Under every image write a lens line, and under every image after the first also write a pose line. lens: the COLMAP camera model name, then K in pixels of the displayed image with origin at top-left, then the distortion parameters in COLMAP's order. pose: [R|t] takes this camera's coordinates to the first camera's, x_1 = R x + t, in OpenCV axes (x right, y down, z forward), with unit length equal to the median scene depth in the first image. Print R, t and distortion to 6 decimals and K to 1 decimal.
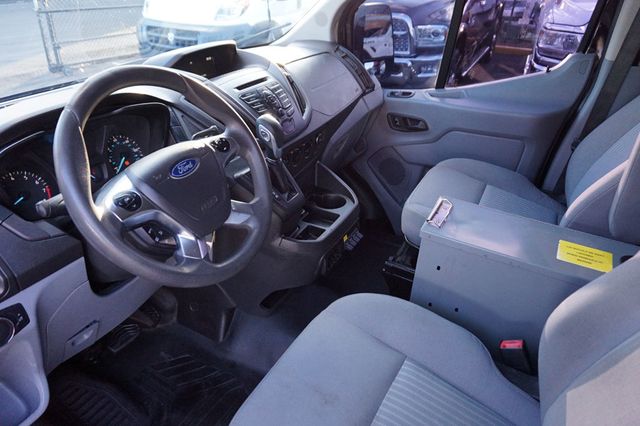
lens RADIAL K [[435.3, 0, 318.7], [0, 435.3, 210.2], [0, 0, 1]] dist [-0.067028, 0.066801]
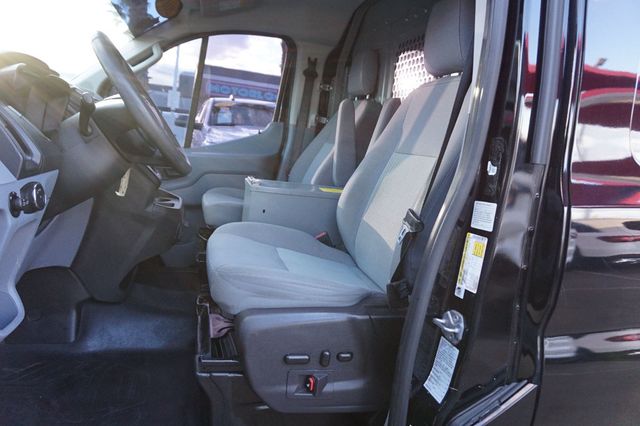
lens RADIAL K [[435.3, 0, 318.7], [0, 435.3, 210.2], [0, 0, 1]] dist [-0.067028, 0.066801]
pose [[0.713905, -0.051003, 0.698382, -0.493138], [0.265877, 0.942399, -0.202962, 0.368372], [-0.647803, 0.330580, 0.686344, -0.142055]]
